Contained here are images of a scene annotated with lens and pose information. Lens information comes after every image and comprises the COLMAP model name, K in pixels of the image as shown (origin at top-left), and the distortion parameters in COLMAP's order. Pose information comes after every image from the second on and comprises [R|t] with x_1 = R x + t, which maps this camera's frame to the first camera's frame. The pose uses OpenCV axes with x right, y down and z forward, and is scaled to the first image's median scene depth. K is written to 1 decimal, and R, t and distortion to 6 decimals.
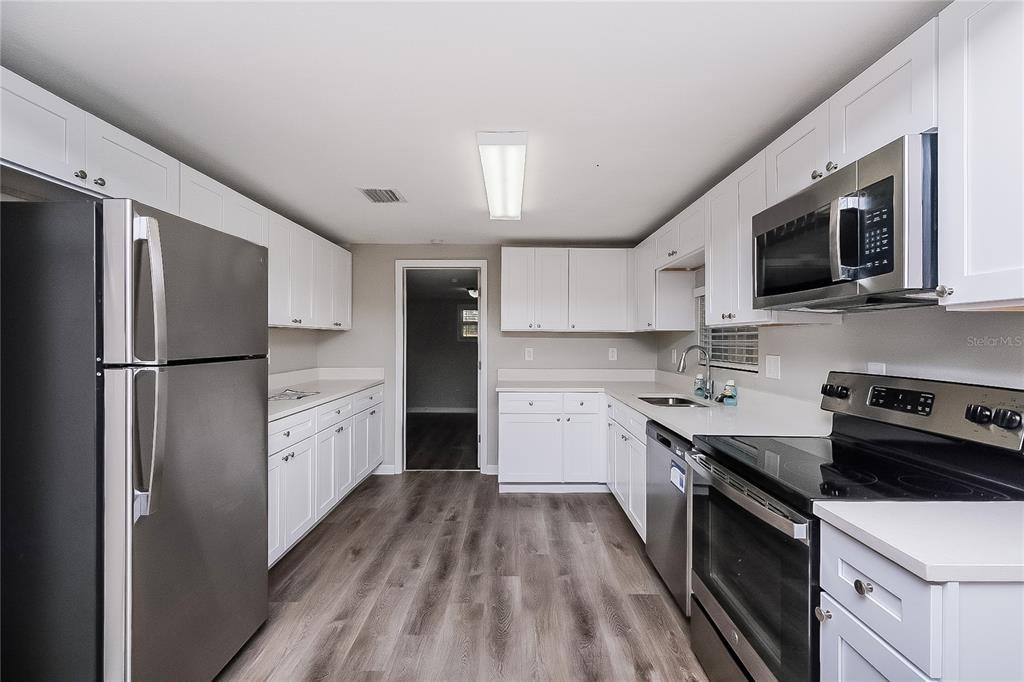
lens RADIAL K [[455.3, 0, 512.0], [0, 455.3, 341.0], [0, 0, 1]] dist [-0.000003, -0.000011]
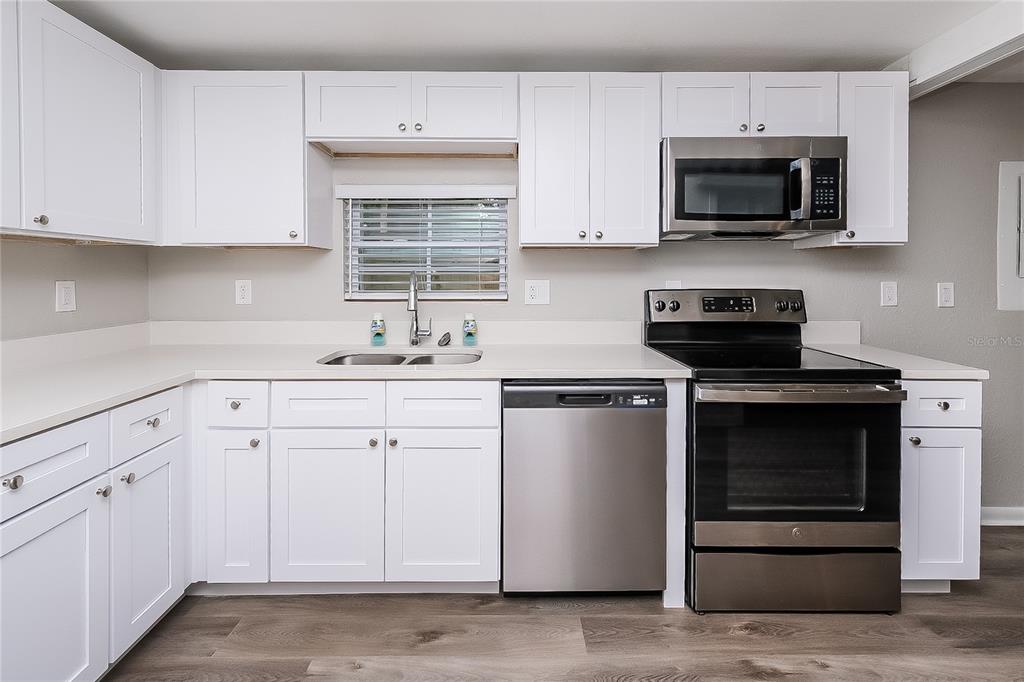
lens RADIAL K [[476.4, 0, 513.1], [0, 476.4, 268.0], [0, 0, 1]] dist [-0.000501, -0.000055]
pose [[-0.002527, -0.017126, 0.999850, -0.752093], [0.006903, 0.999829, 0.017143, -0.017623], [-0.999973, 0.006945, -0.002408, 1.982214]]
